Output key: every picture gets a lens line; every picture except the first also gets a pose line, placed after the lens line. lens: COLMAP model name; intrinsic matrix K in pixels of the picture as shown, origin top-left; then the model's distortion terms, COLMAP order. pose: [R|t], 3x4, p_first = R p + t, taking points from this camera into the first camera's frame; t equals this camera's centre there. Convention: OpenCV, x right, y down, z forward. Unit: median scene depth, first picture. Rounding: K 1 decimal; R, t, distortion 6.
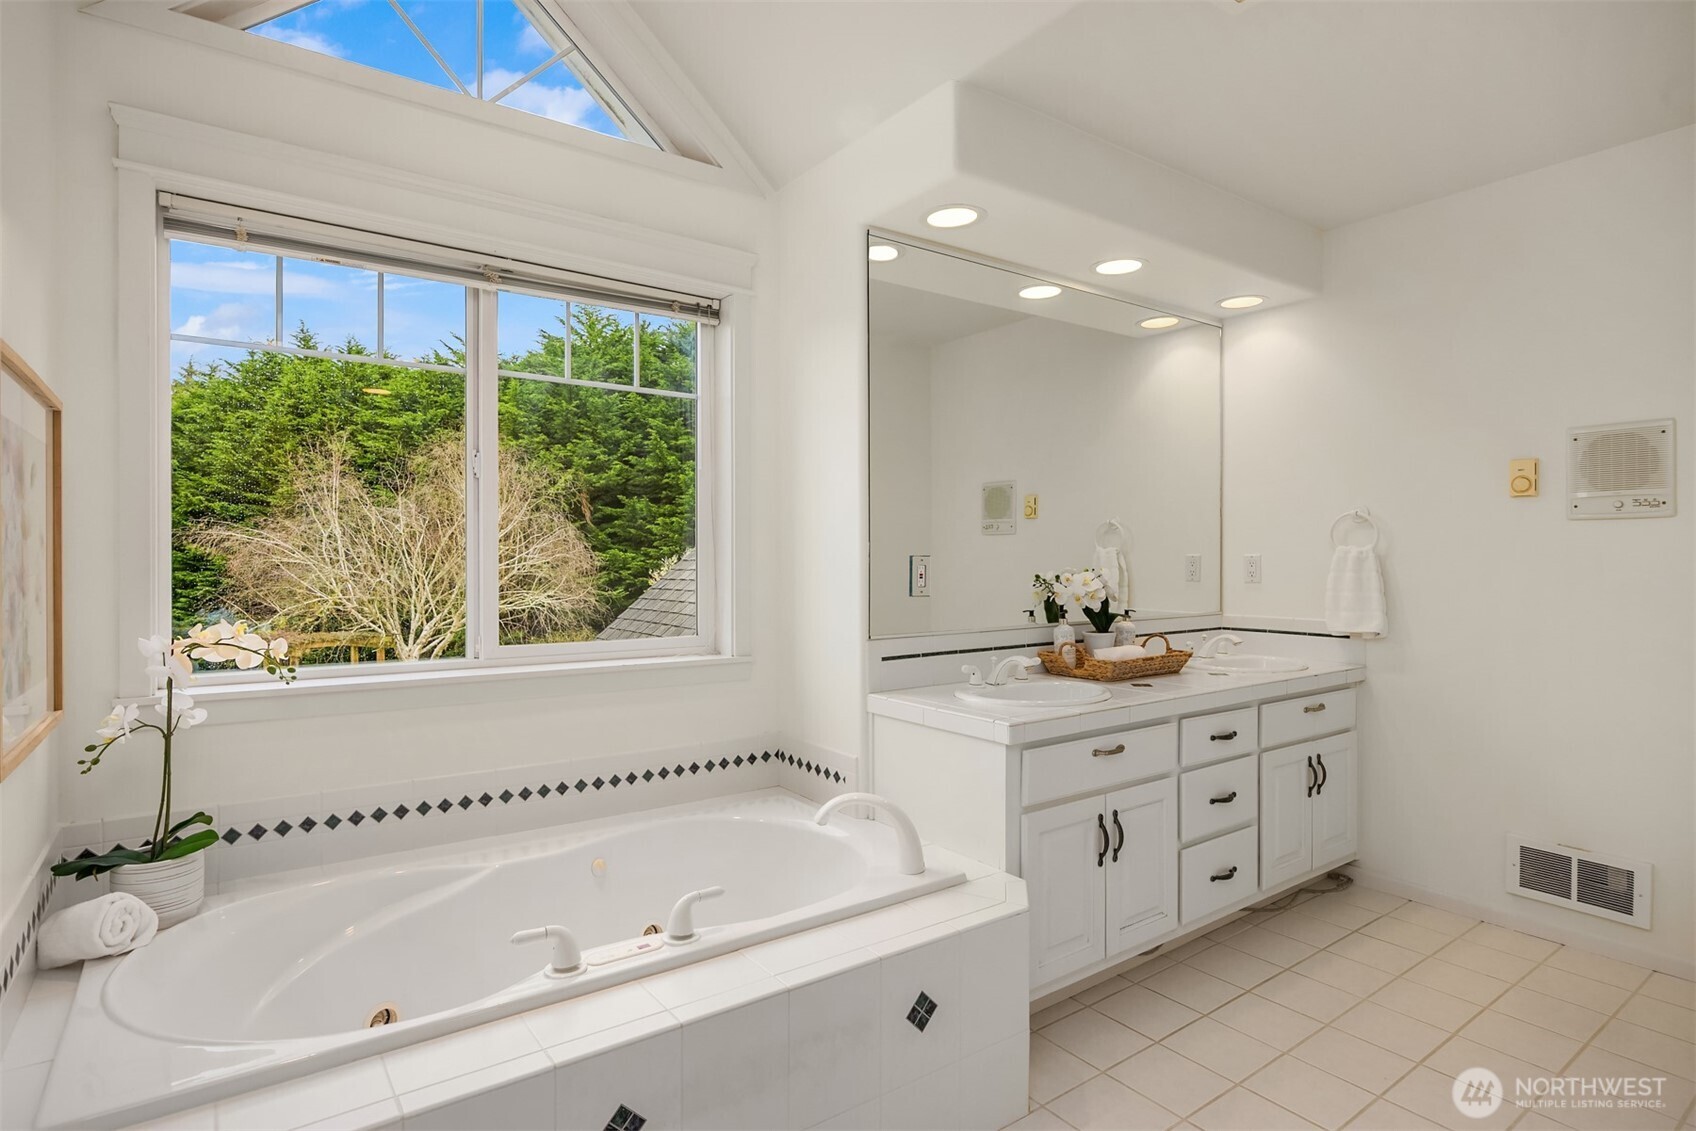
lens RADIAL K [[890.9, 0, 850.9], [0, 890.9, 560.1], [0, 0, 1]] dist [-0.002507, 0.000014]
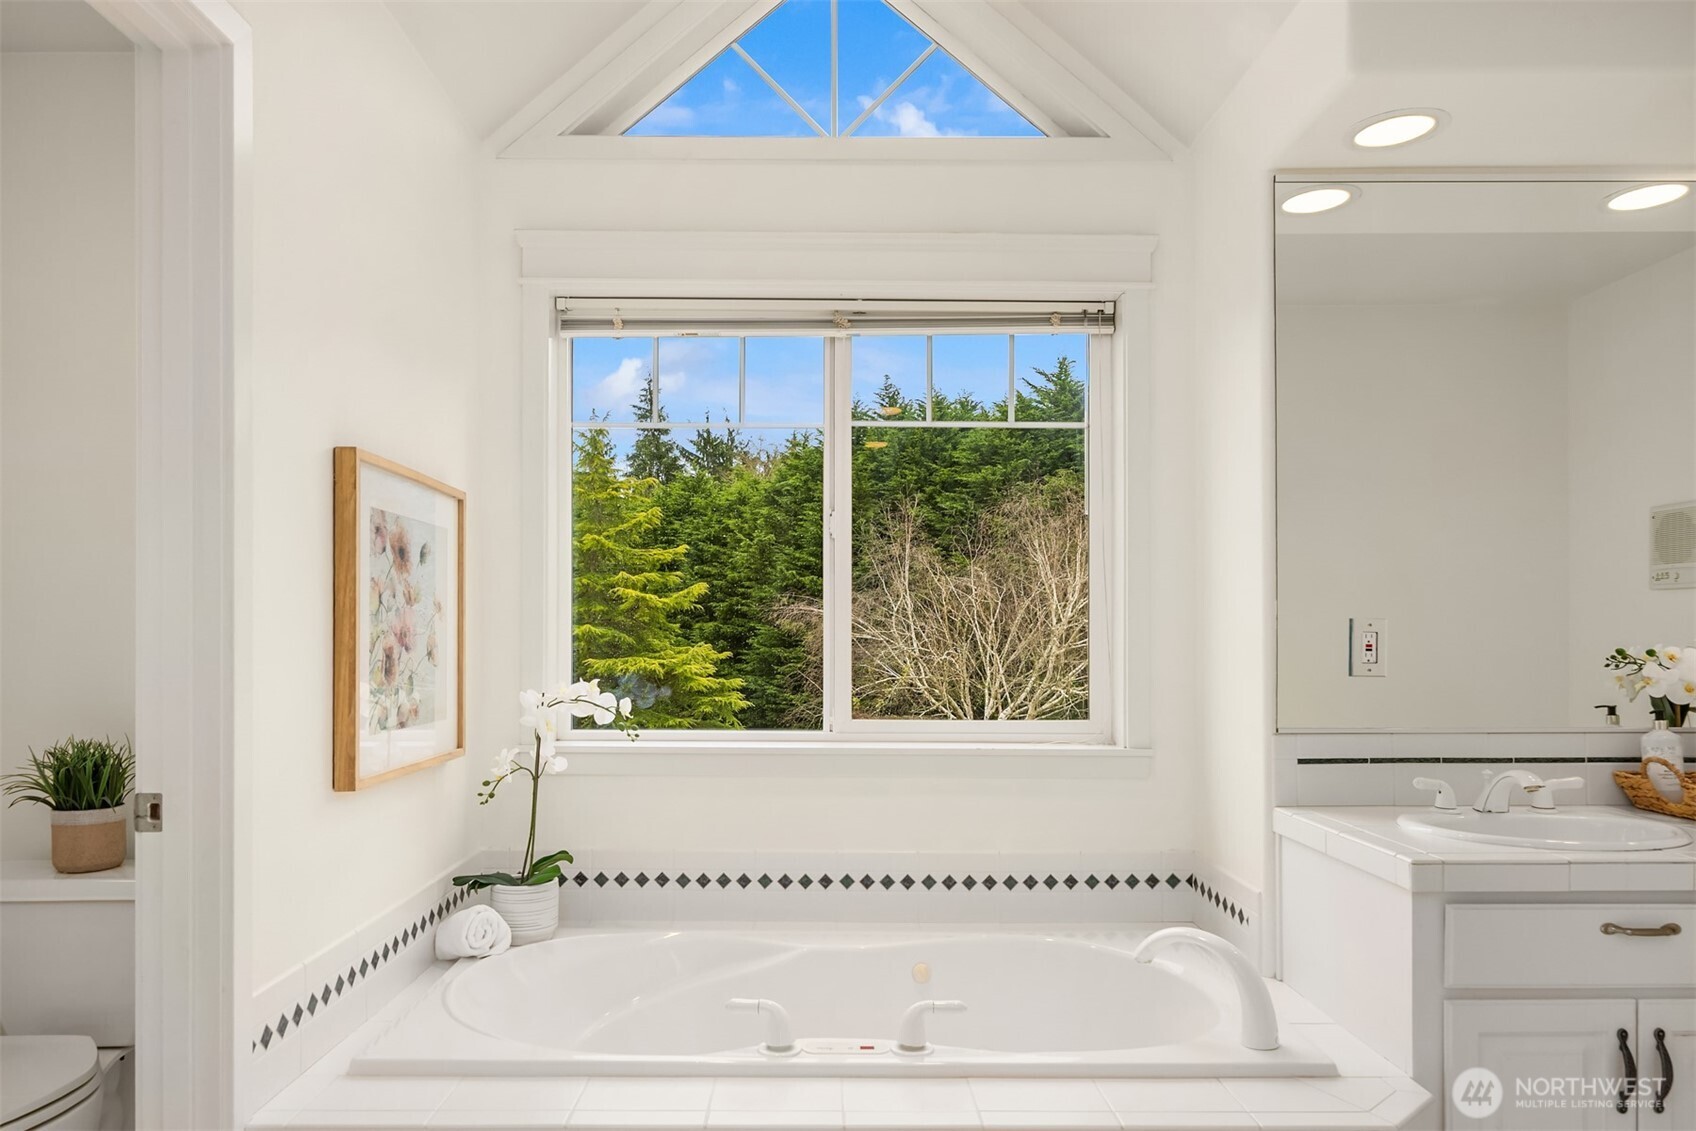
lens RADIAL K [[1160.6, 0, 847.2], [0, 1160.6, 625.4], [0, 0, 1]] dist [0.002039, 0.003951]
pose [[0.812921, -0.004307, -0.582358, 0.290320], [-0.002646, 0.999935, -0.011090, 0.012145], [0.582368, 0.010557, 0.812857, 0.017366]]
